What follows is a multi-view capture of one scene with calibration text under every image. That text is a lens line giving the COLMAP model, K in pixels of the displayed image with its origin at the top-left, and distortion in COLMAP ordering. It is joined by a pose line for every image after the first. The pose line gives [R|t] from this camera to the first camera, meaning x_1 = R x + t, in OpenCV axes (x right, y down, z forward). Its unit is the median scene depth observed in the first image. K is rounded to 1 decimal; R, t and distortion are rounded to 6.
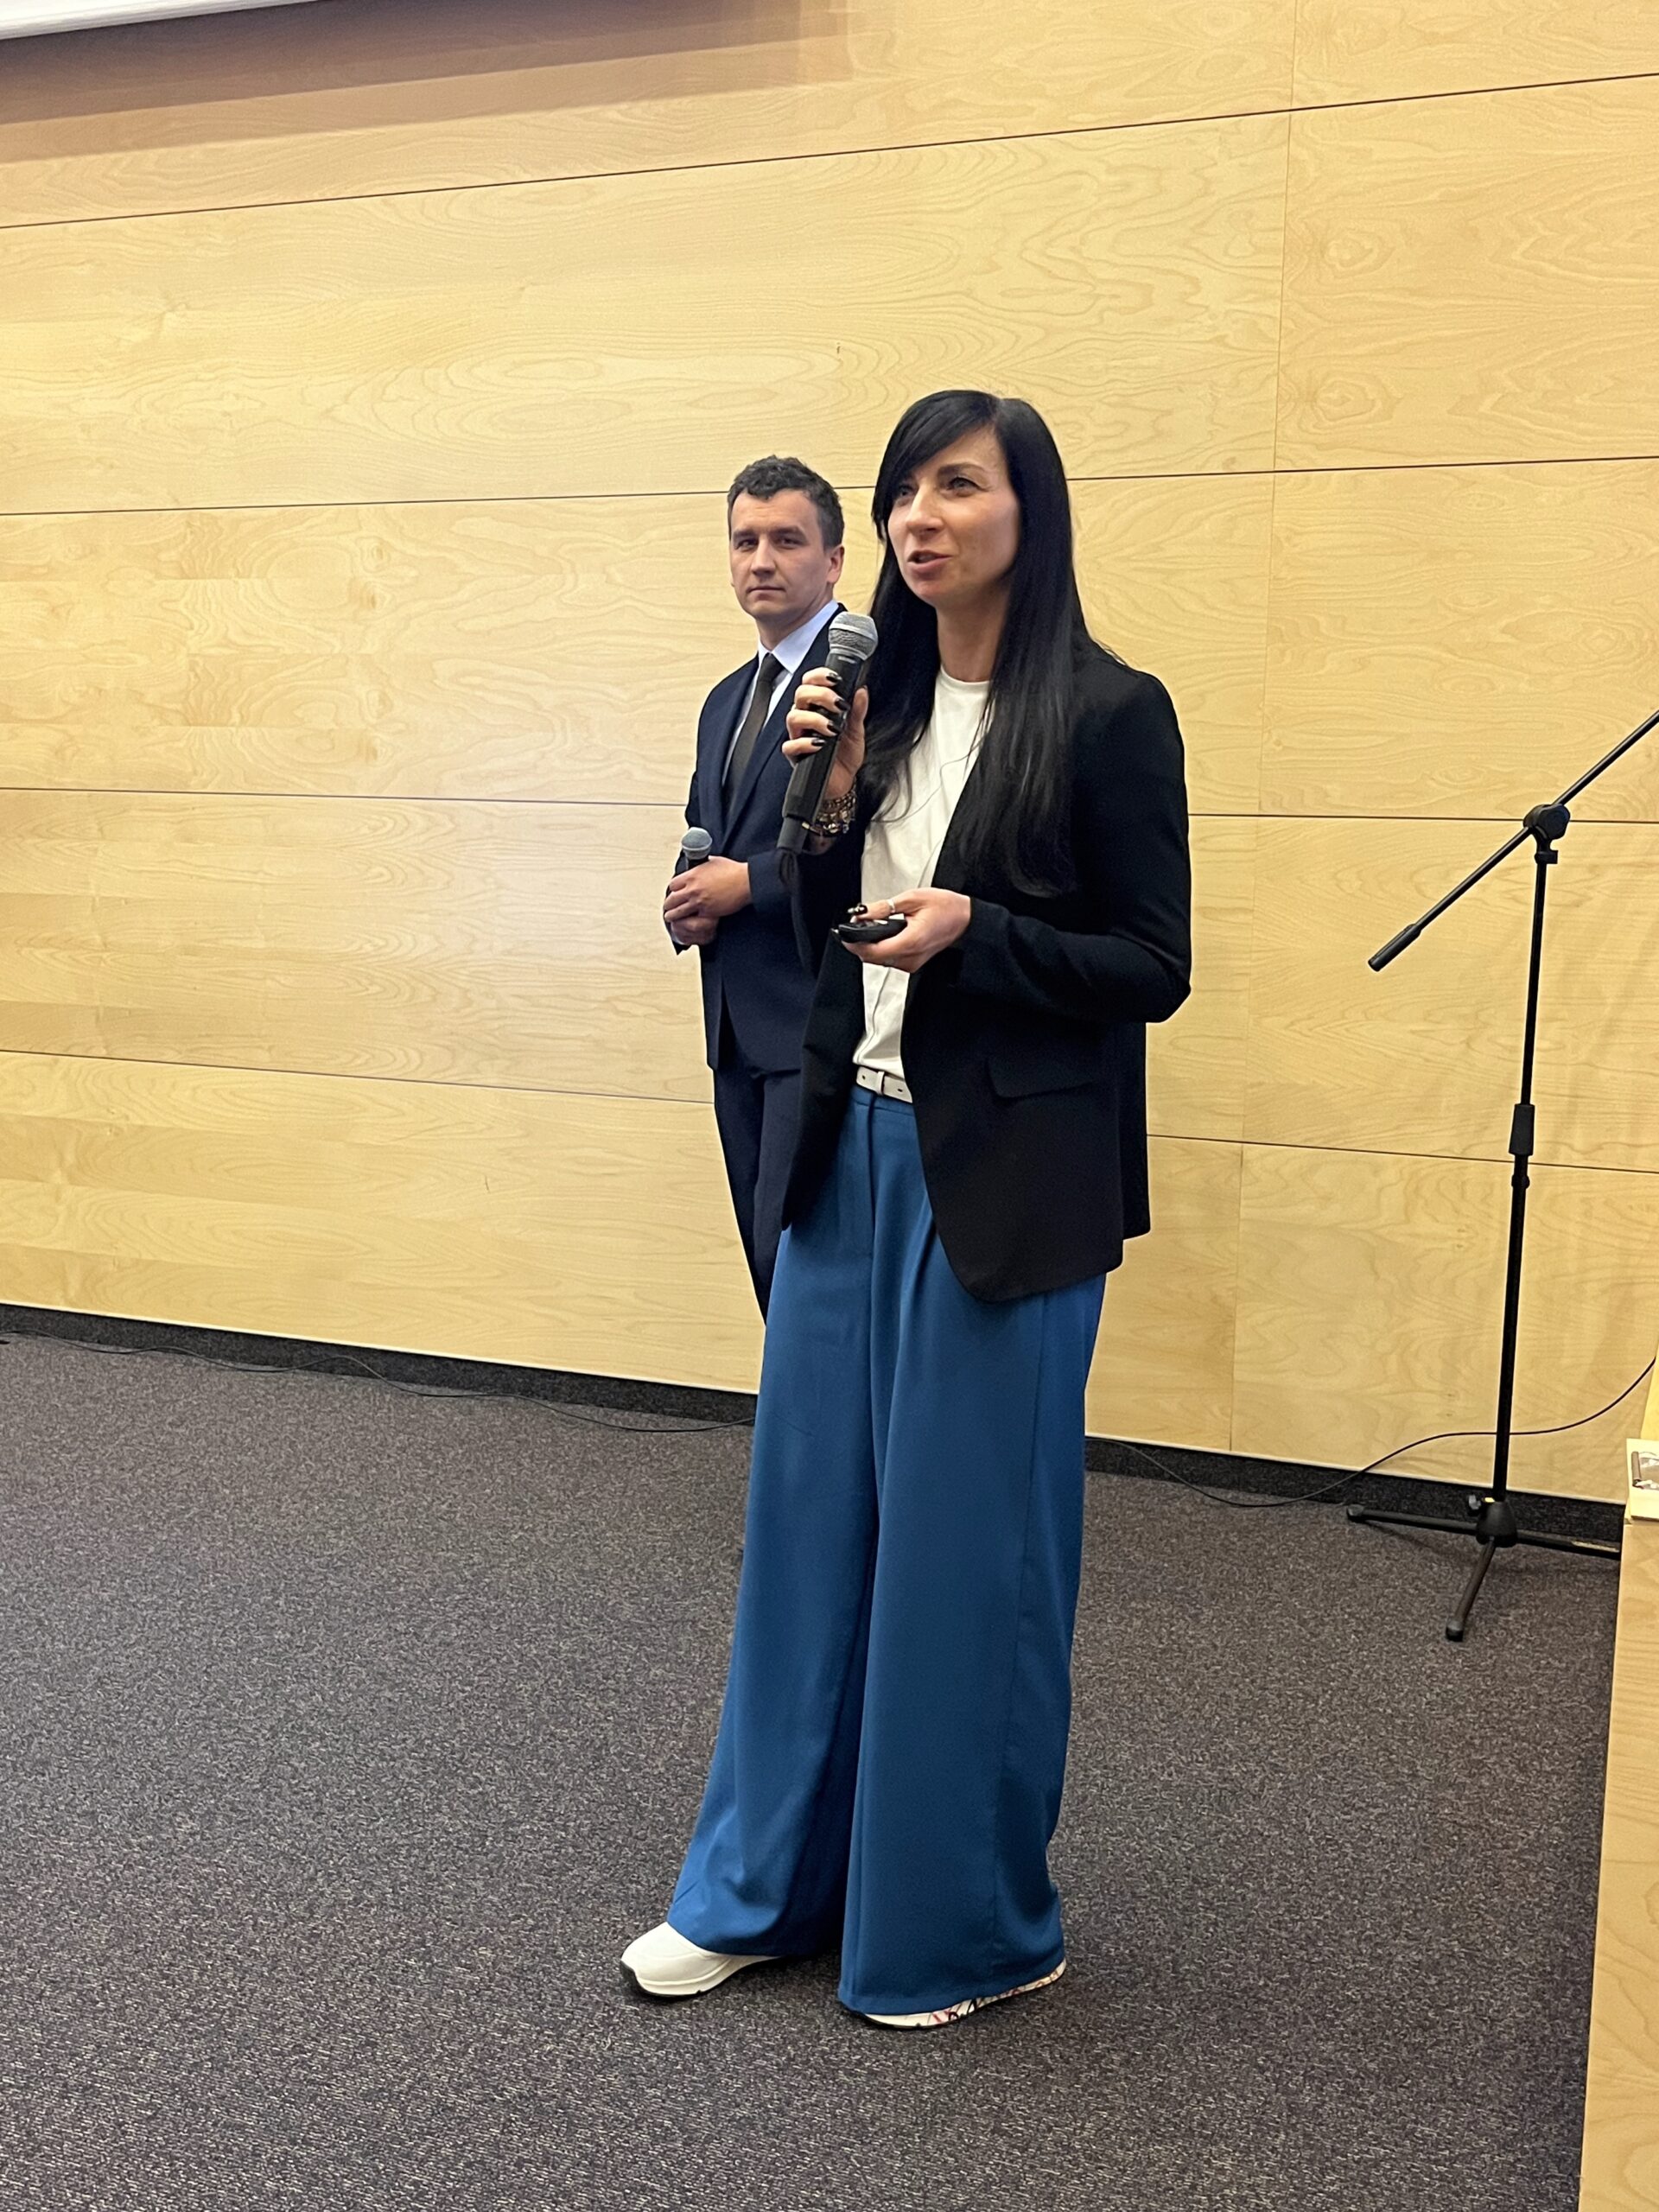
lens RADIAL K [[2298.3, 0, 810.9], [0, 2298.3, 1107.8], [0, 0, 1]] dist [0.068673, -0.044589]
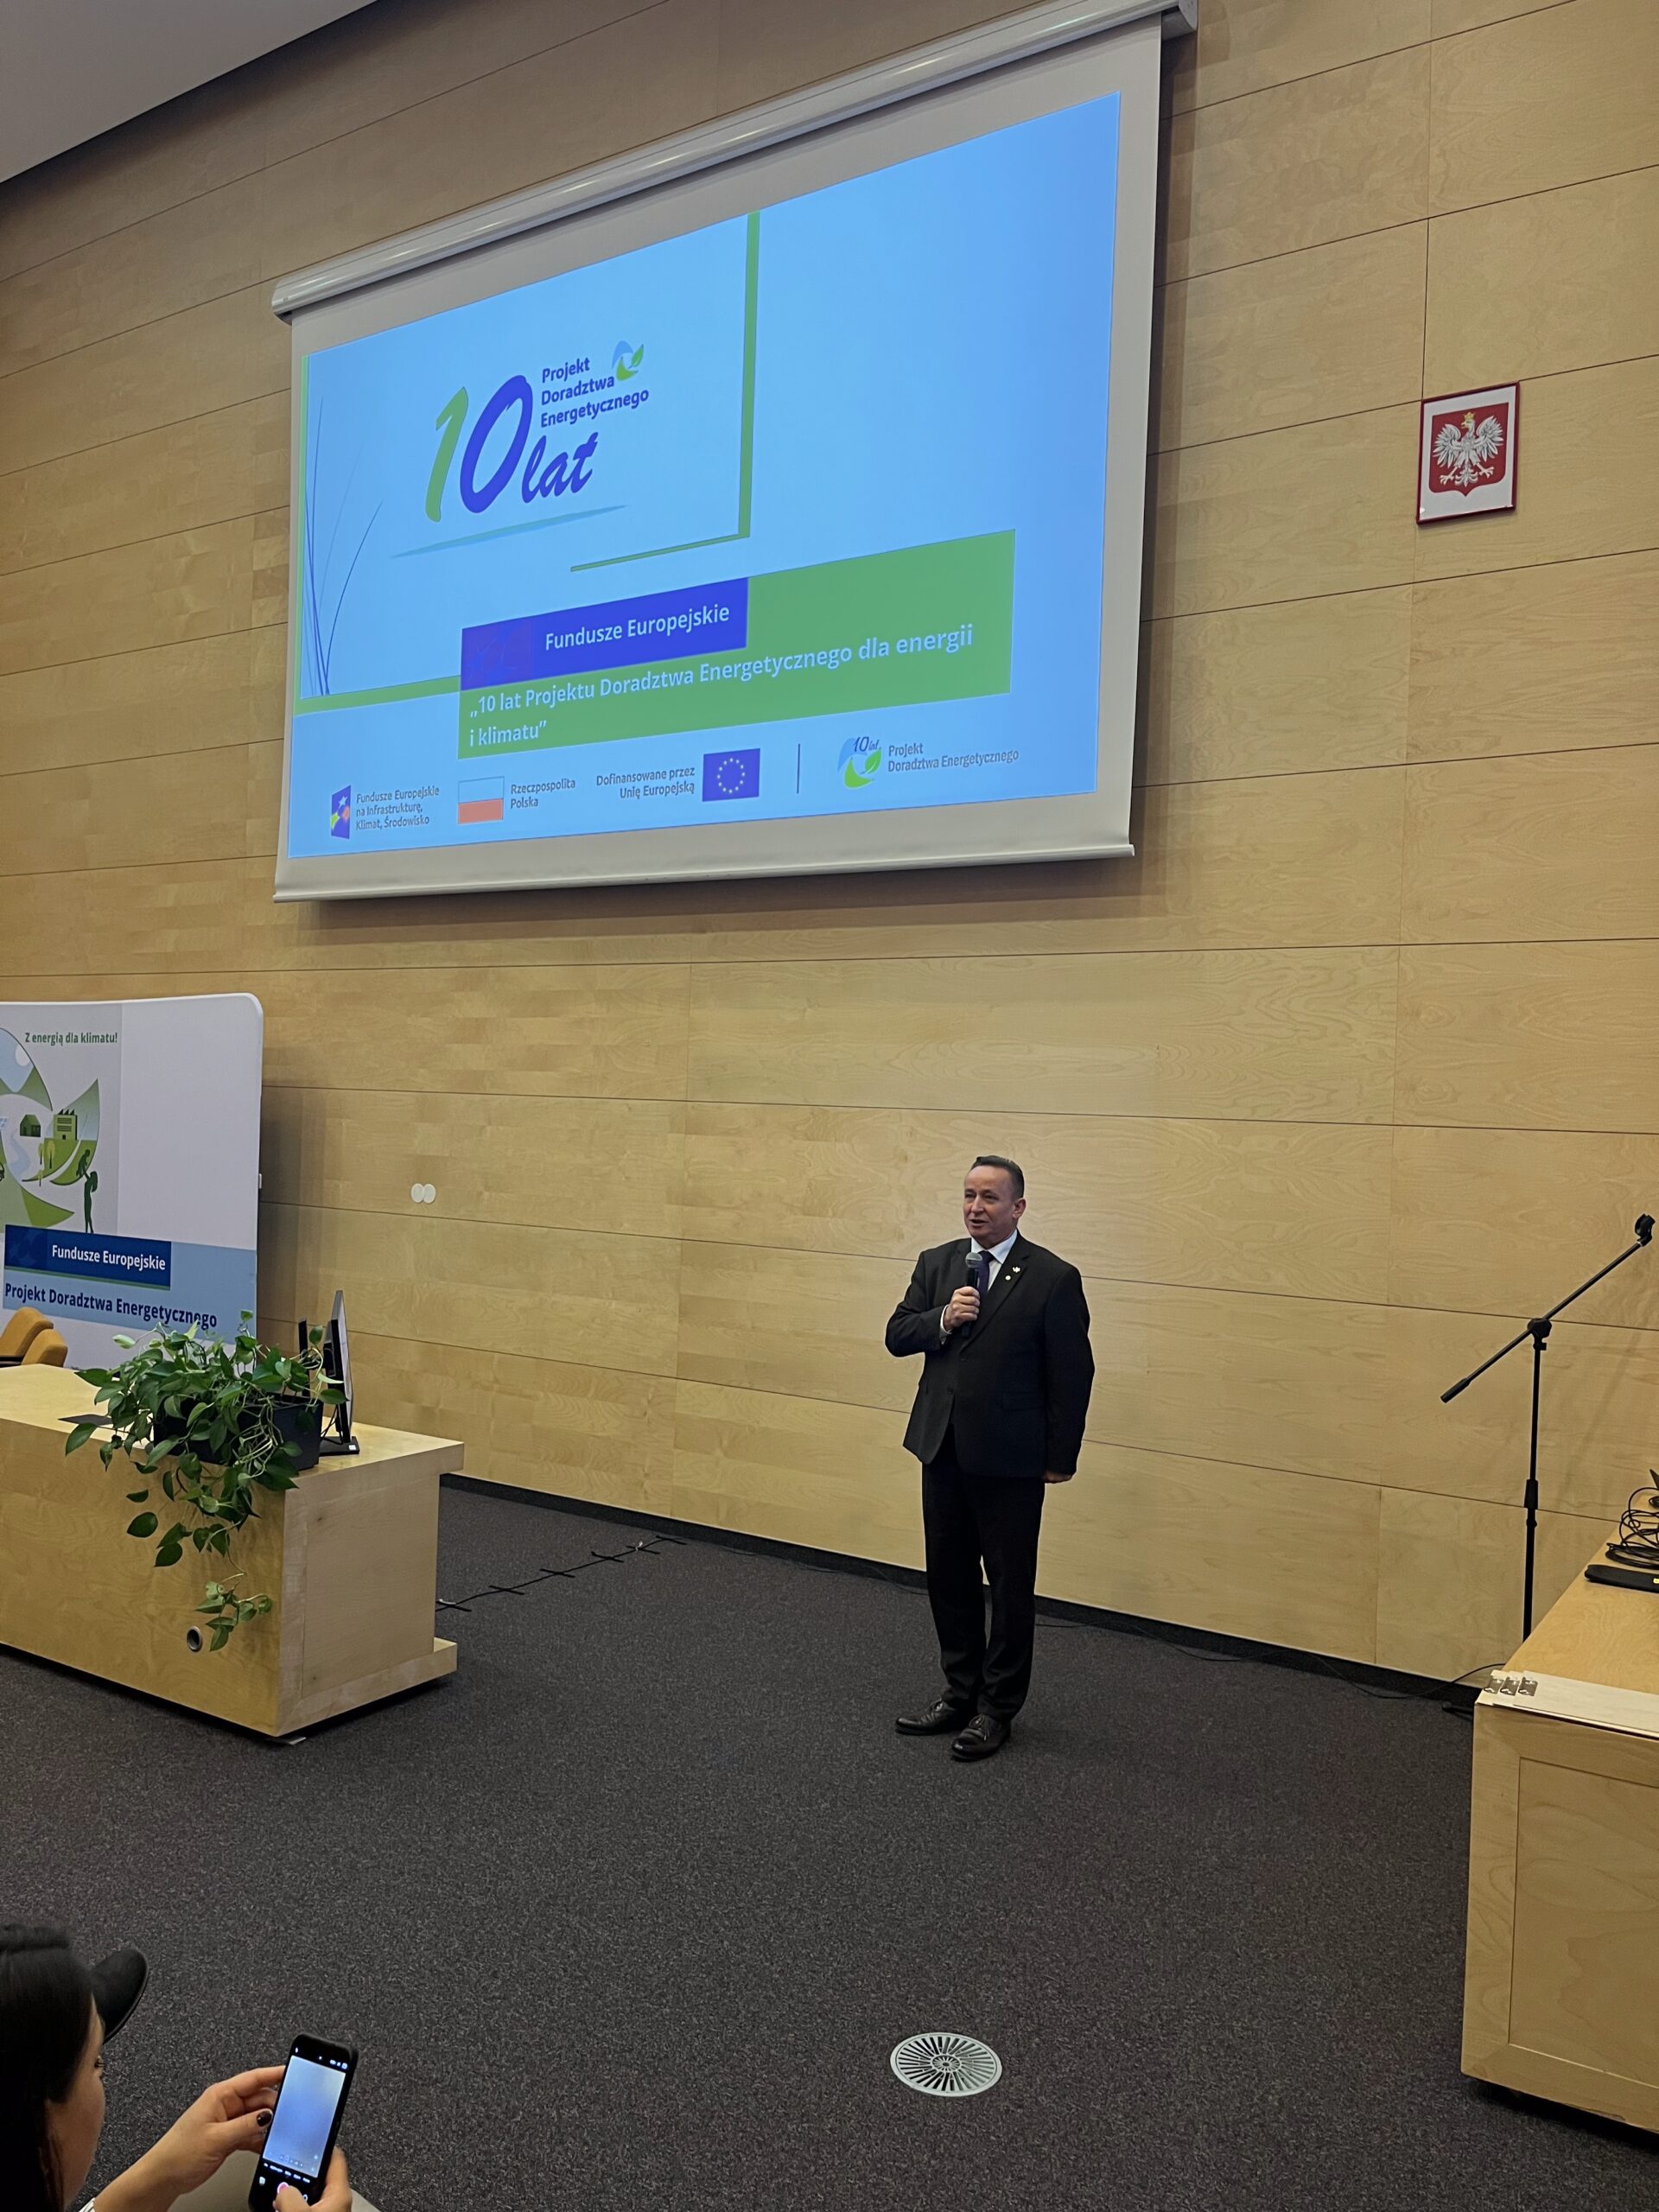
lens RADIAL K [[1685.9, 0, 829.5], [0, 1685.9, 1106.0], [0, 0, 1]] dist [0.060014, -0.065792]
pose [[0.982610, 0.022225, -0.184344, 0.002883], [-0.049656, 0.988104, -0.145553, -0.056684], [0.178916, 0.152176, 0.972024, -0.366576]]
